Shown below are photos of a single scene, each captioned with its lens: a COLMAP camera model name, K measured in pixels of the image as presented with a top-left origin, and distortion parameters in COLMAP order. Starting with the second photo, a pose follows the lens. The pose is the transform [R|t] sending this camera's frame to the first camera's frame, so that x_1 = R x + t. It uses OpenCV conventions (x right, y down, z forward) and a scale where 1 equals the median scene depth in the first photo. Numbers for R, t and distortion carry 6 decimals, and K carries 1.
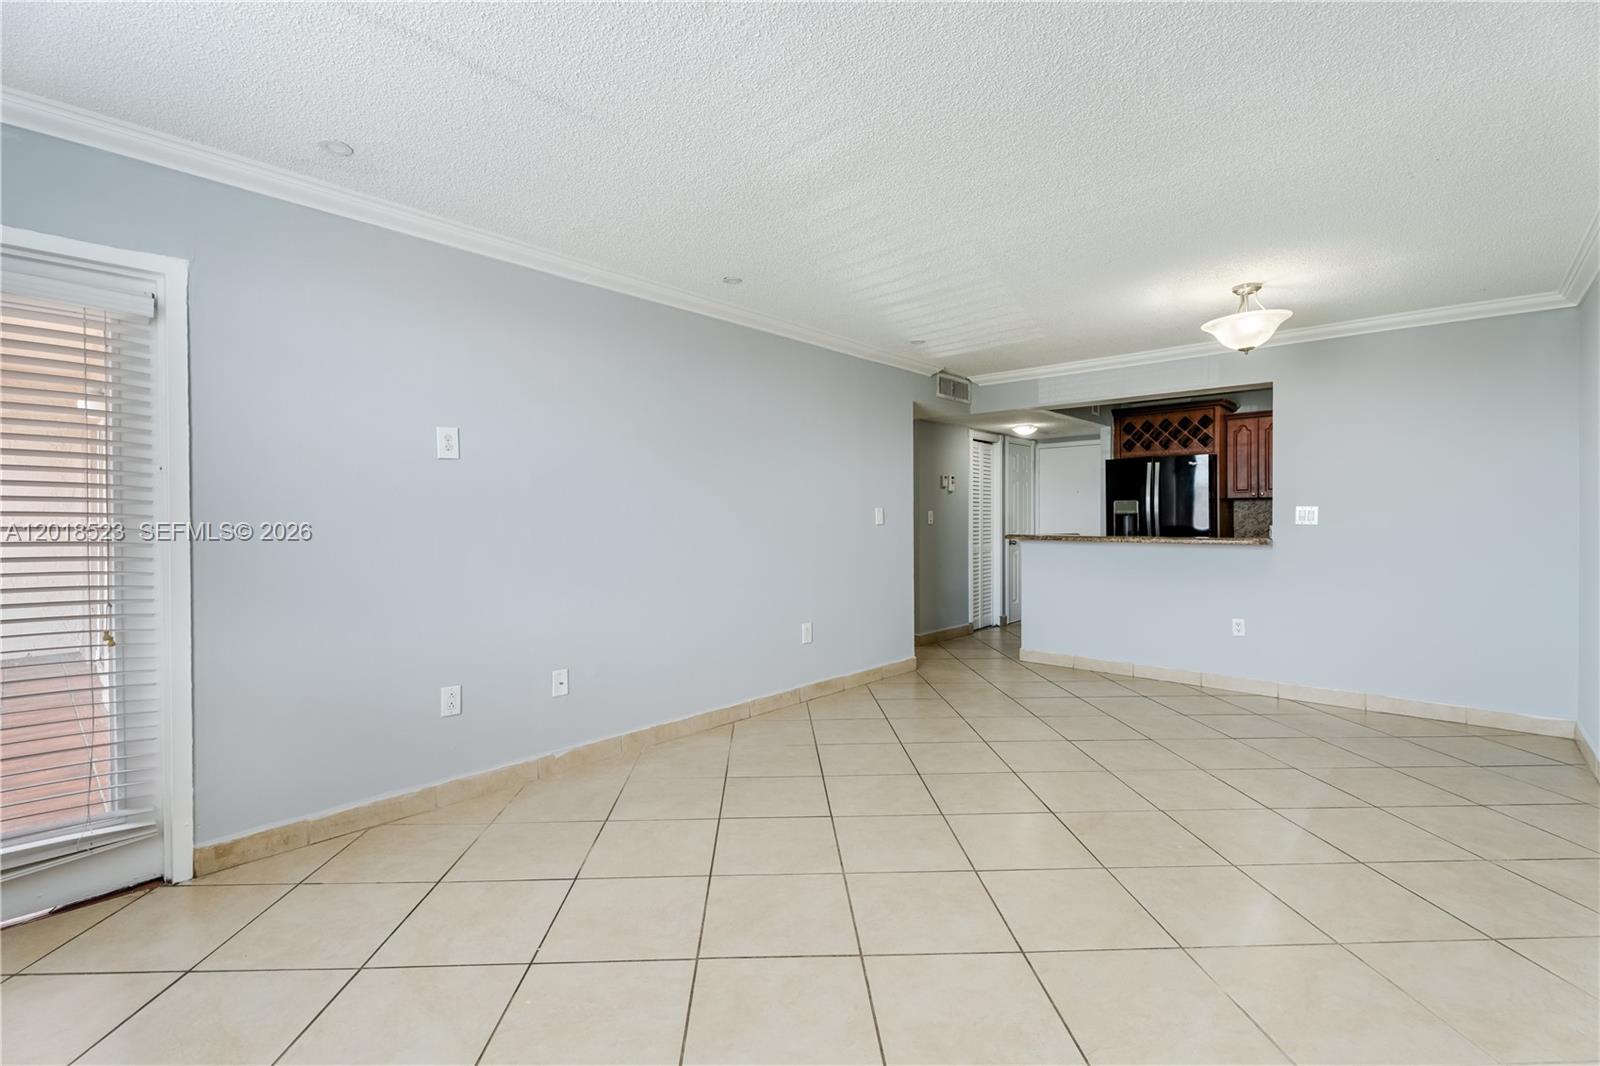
lens RADIAL K [[700.6, 0, 797.2], [0, 700.6, 521.6], [0, 0, 1]] dist [0.000905, 0.000670]
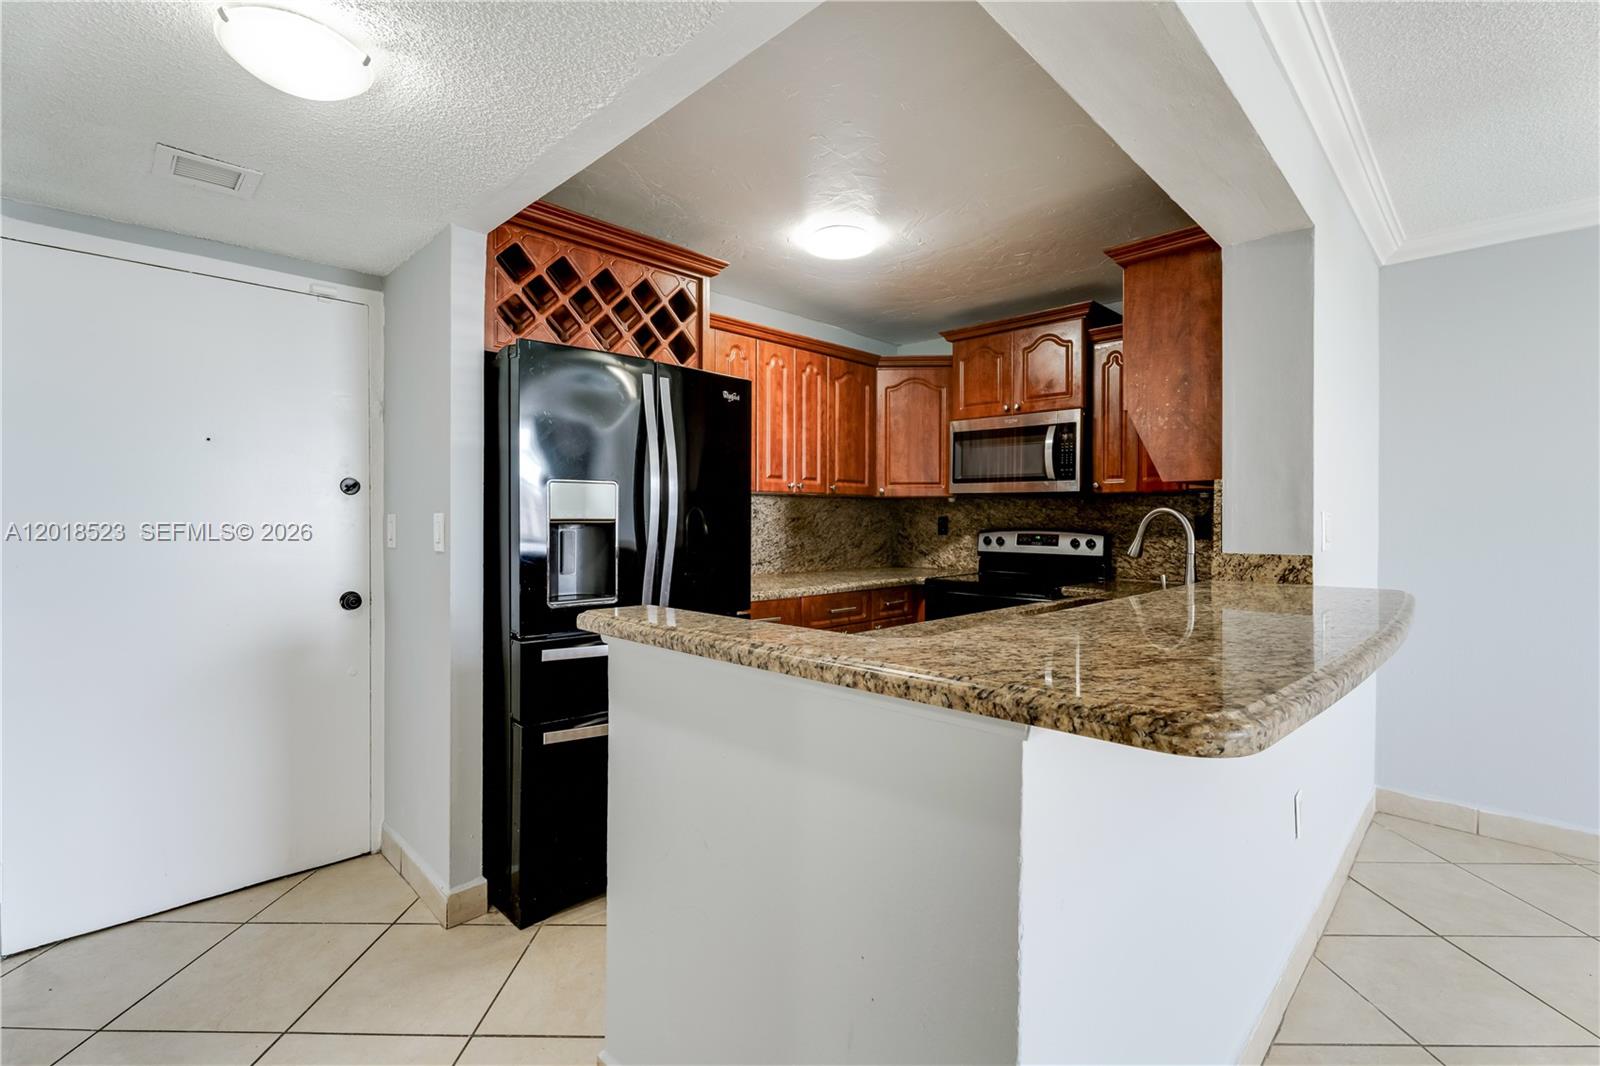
lens RADIAL K [[703.6, 0, 797.7], [0, 703.6, 527.8], [0, 0, 1]] dist [-0.001379, 0.000059]
pose [[0.035255, -0.012582, 0.999299, 0.178707], [0.002581, 0.999919, 0.012499, -0.014483], [-0.999375, 0.002138, 0.035285, 1.040669]]
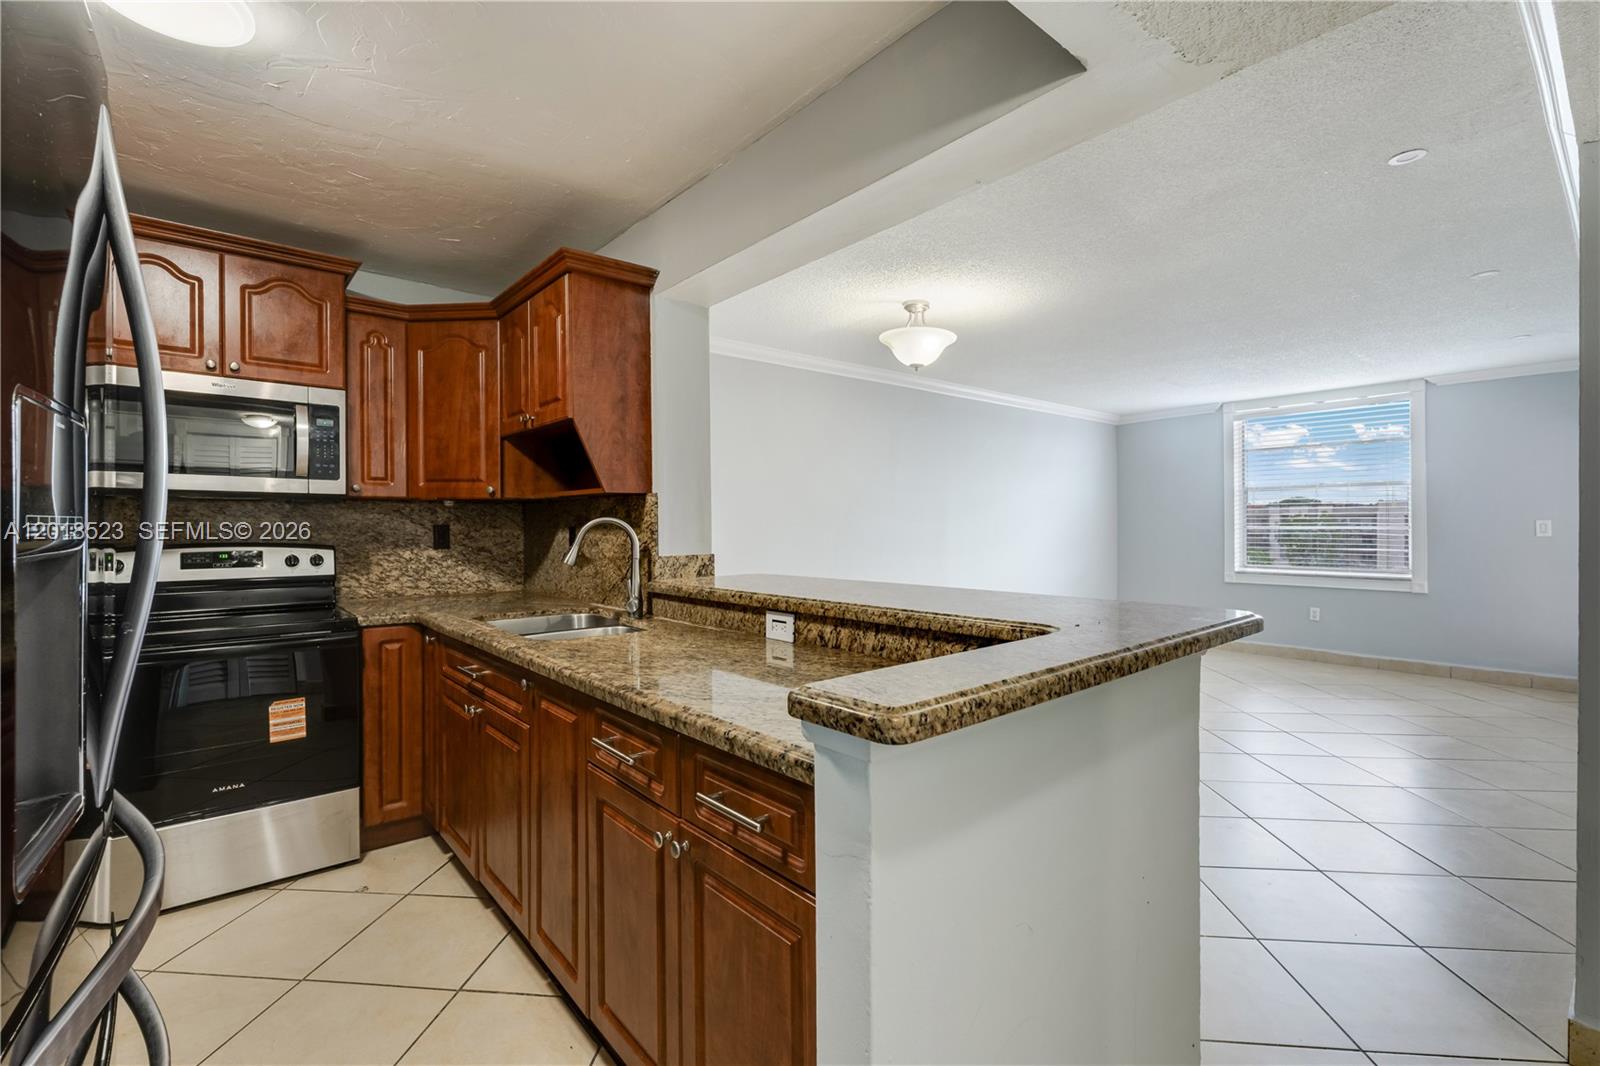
lens RADIAL K [[703.6, 0, 797.7], [0, 703.6, 527.8], [0, 0, 1]] dist [-0.001379, 0.000059]
pose [[-0.991812, 0.005805, 0.127576, 0.422550], [0.007209, 0.999918, 0.010547, -0.017573], [-0.127504, 0.011381, -0.991773, 1.254977]]
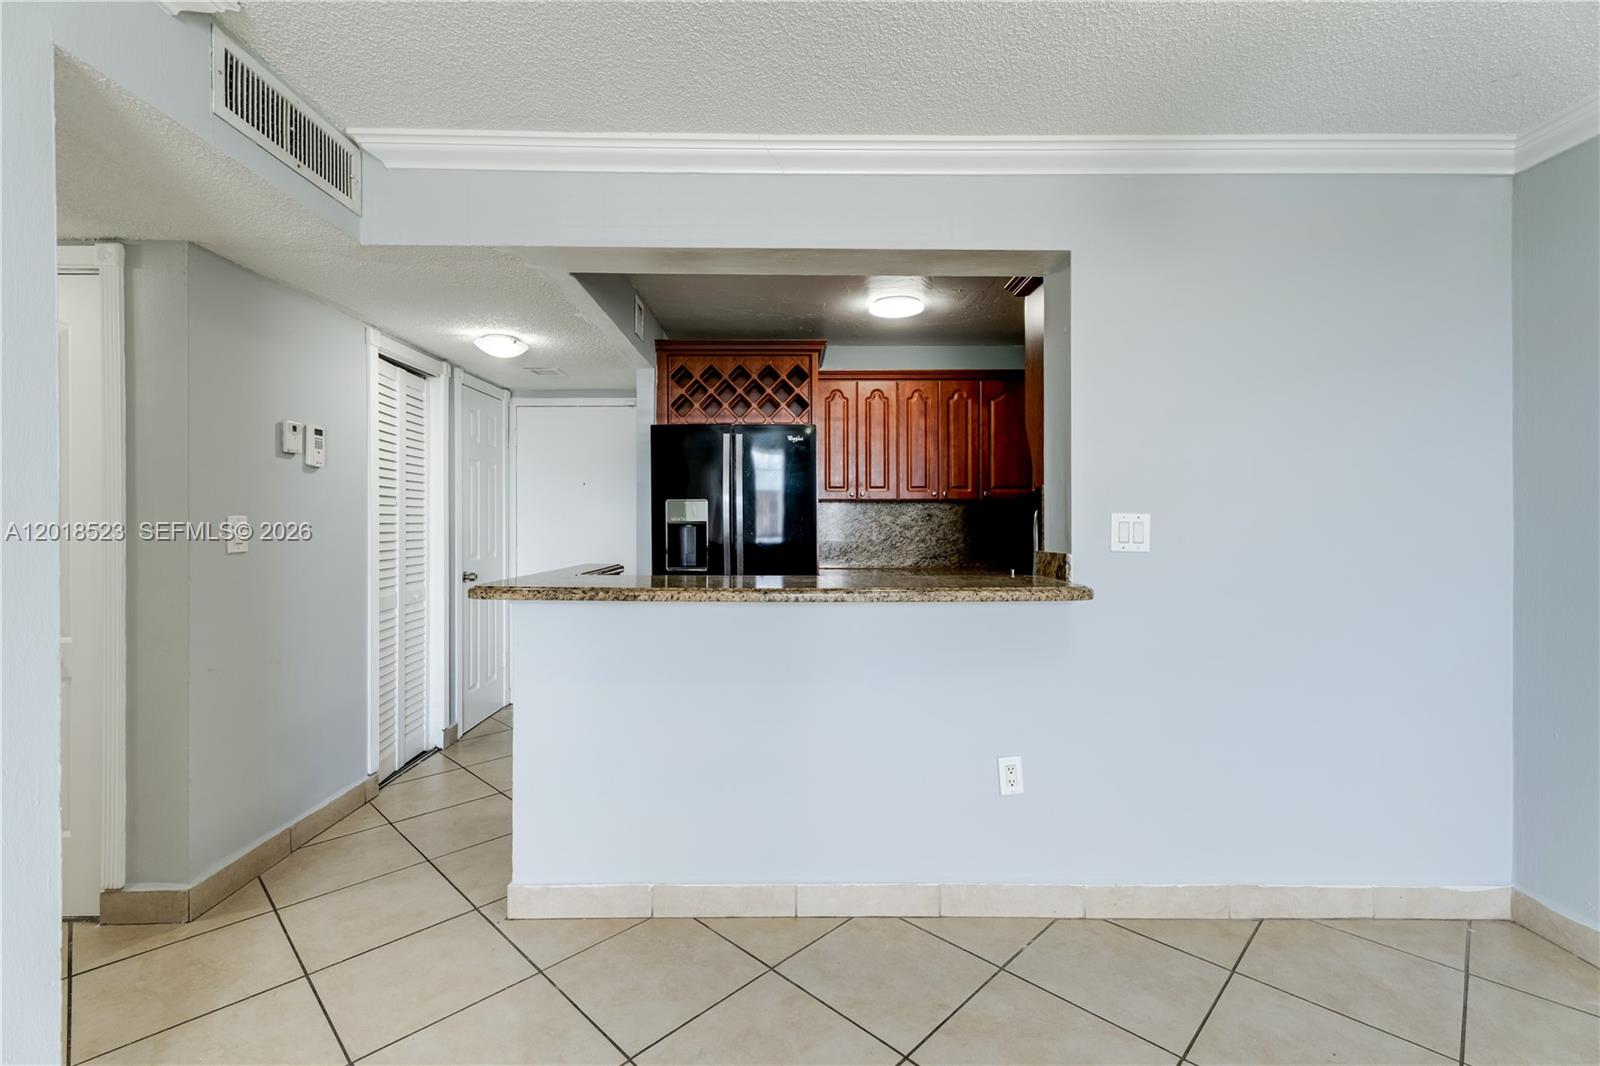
lens RADIAL K [[700.6, 0, 797.2], [0, 700.6, 521.6], [0, 0, 1]] dist [0.000905, 0.000670]
pose [[0.724612, 0.000506, 0.689157, 0.172033], [0.002215, 0.999993, -0.003064, -0.012078], [-0.689154, 0.003747, 0.724605, 0.622766]]
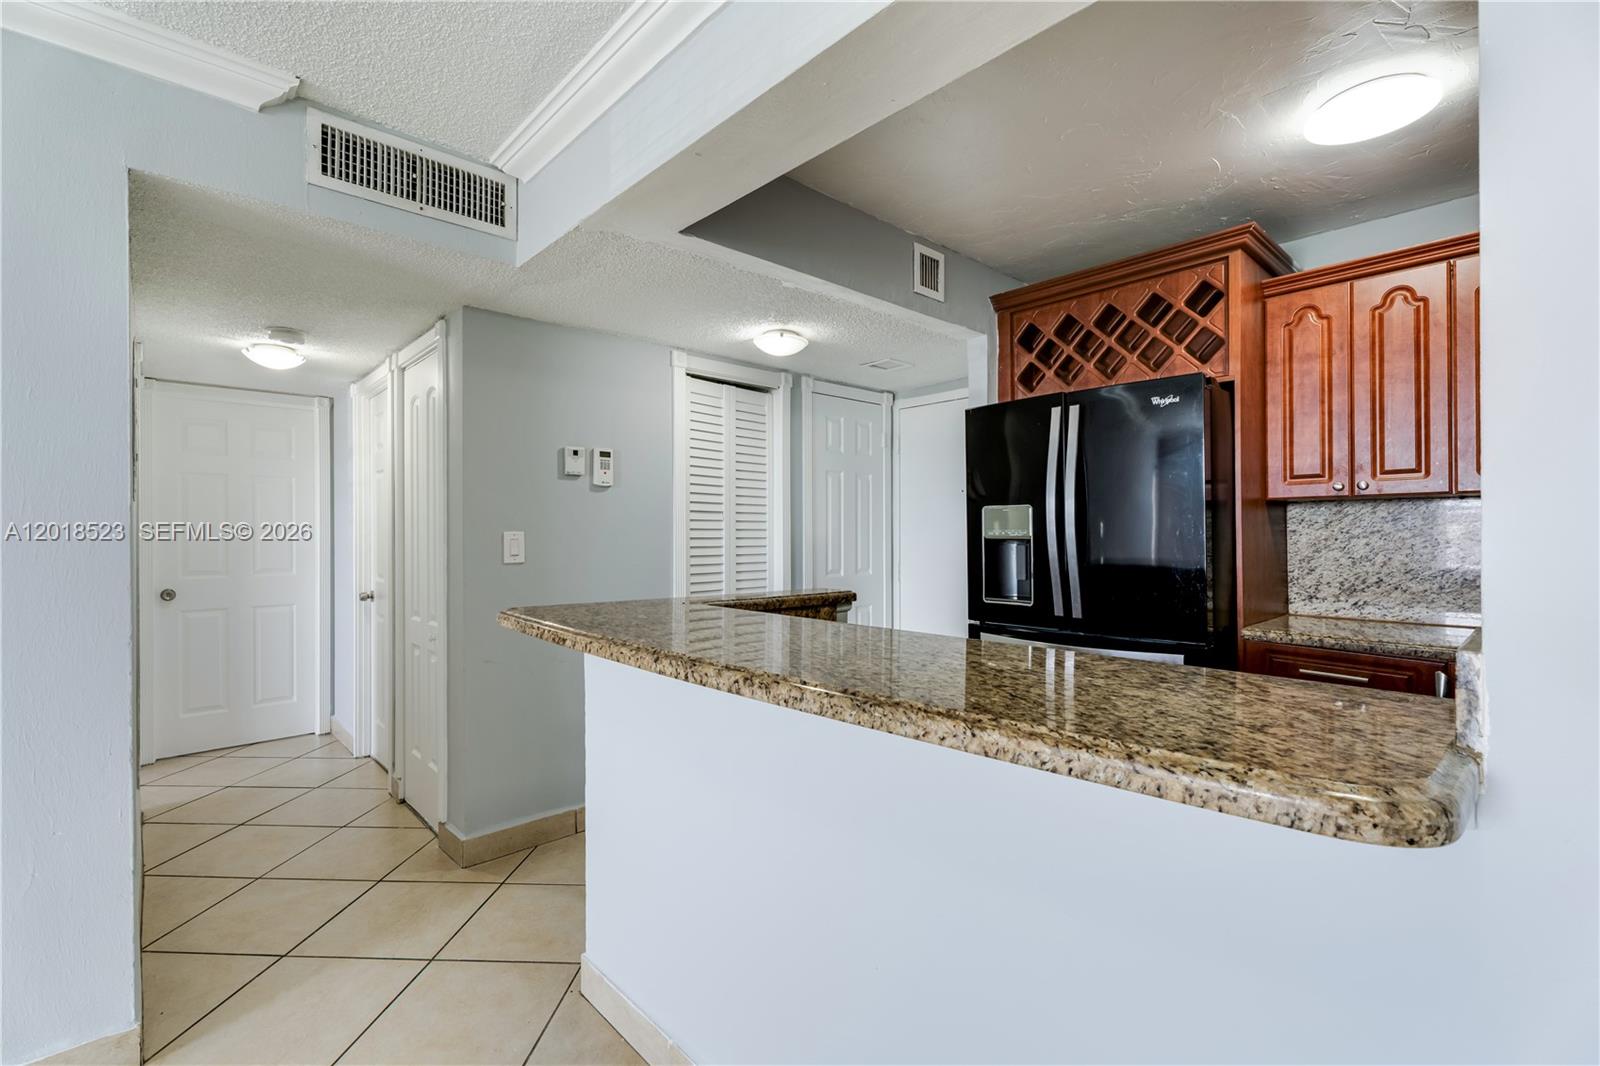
lens RADIAL K [[715.6, 0, 794.2], [0, 715.6, 528.1], [0, 0, 1]] dist [0.001114, 0.000811]
pose [[0.996969, -0.001031, -0.077798, 0.442597], [-0.000054, 0.999903, -0.013952, -0.013118], [0.077805, 0.013914, 0.996872, 0.675822]]
